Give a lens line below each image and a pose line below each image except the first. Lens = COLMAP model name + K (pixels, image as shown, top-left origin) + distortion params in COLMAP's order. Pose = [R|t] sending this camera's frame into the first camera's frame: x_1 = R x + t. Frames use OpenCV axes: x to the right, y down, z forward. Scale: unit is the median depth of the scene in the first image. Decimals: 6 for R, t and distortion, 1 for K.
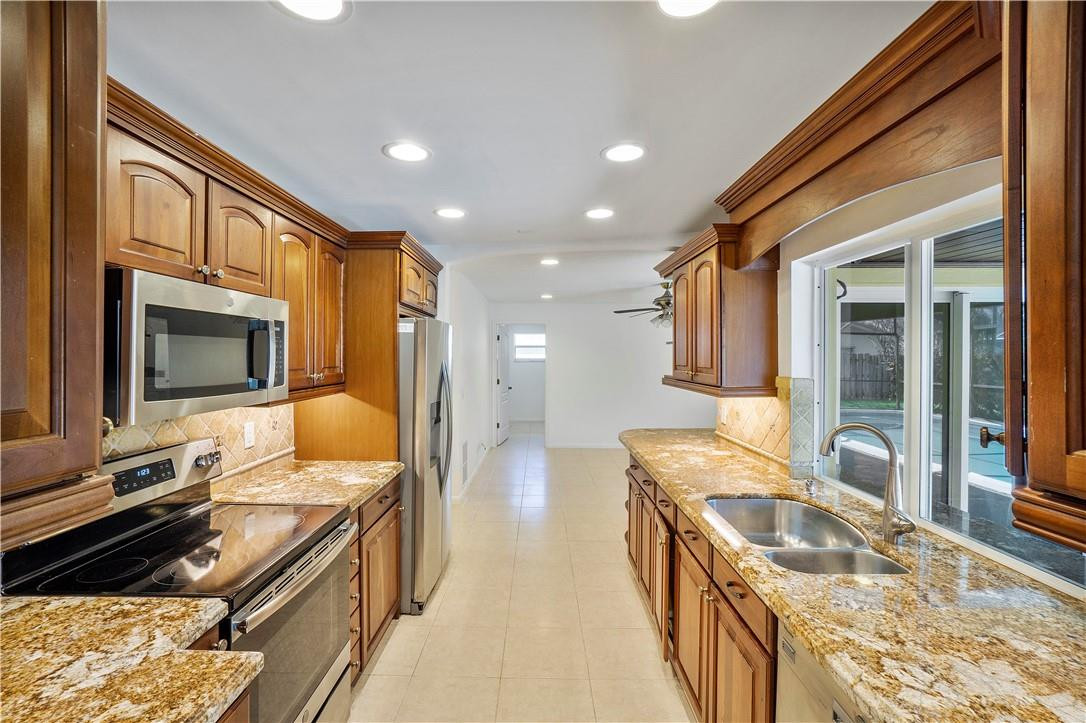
lens RADIAL K [[471.1, 0, 538.6], [0, 471.1, 355.6], [0, 0, 1]] dist [-0.015664, 0.005576]
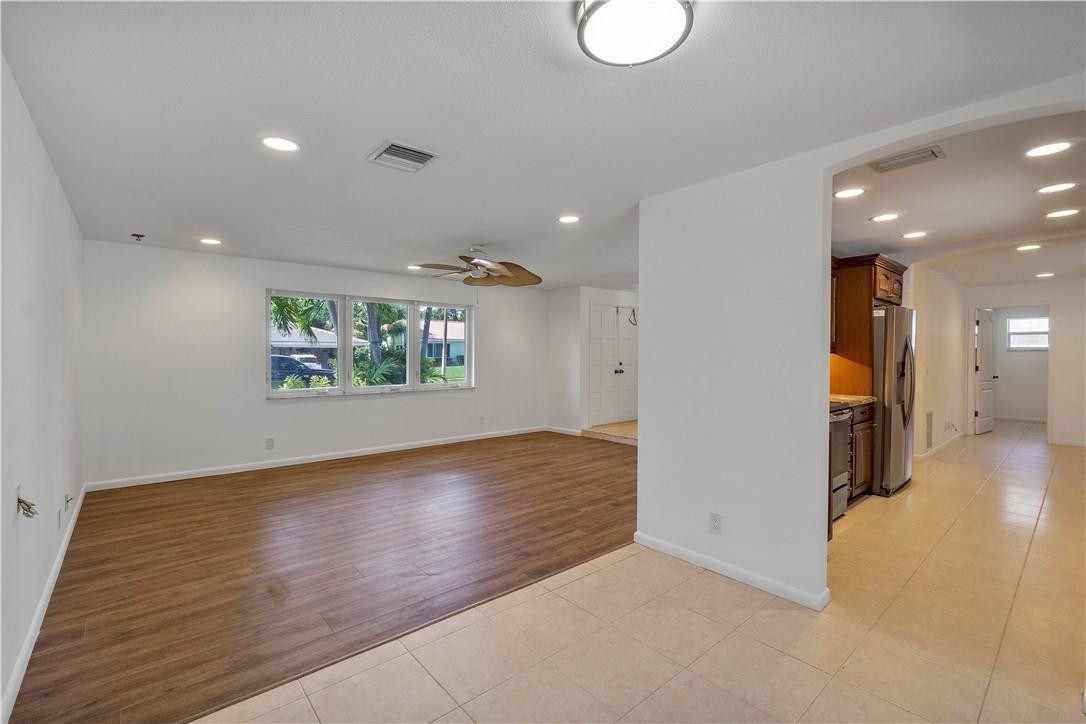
lens RADIAL K [[468.2, 0, 537.3], [0, 468.2, 356.8], [0, 0, 1]] dist [-0.004331, 0.000089]
pose [[0.645267, 0.008850, -0.763905, 0.168753], [-0.005527, 0.999961, 0.006916, 0.077720], [0.763937, -0.000241, 0.645291, -0.838537]]
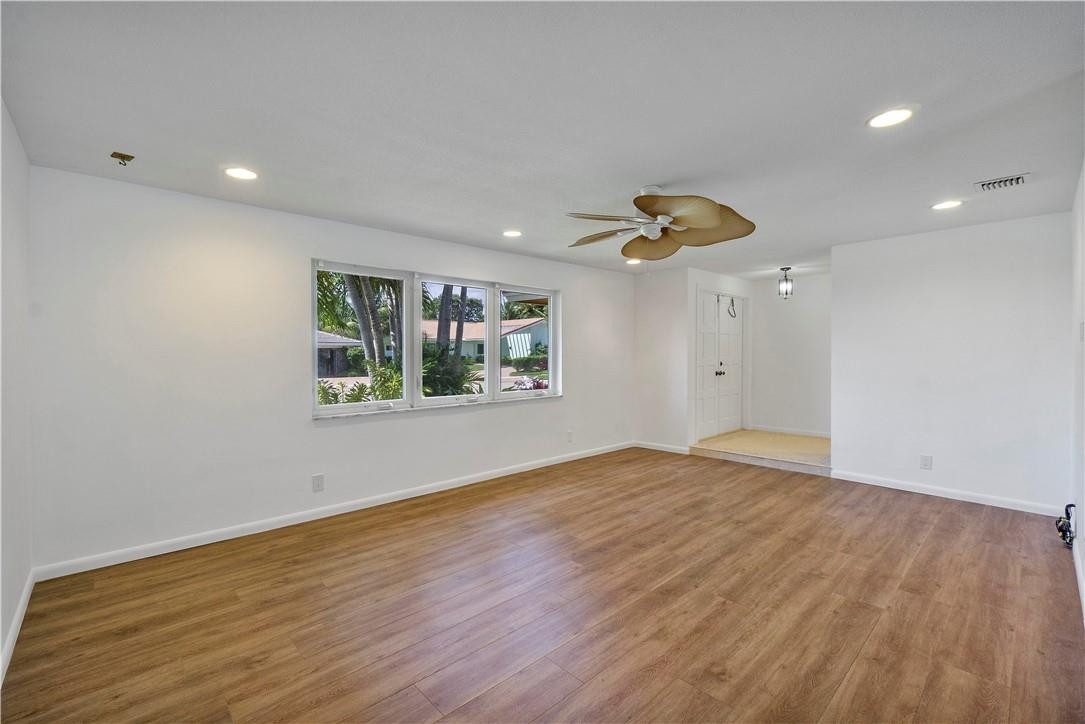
lens RADIAL K [[467.8, 0, 544.2], [0, 467.8, 356.0], [0, 0, 1]] dist [-0.004331, 0.000089]
pose [[0.674129, 0.004553, -0.738599, -0.036724], [-0.000451, 0.999983, 0.005753, 0.079600], [0.738613, -0.003545, 0.674120, -0.843410]]
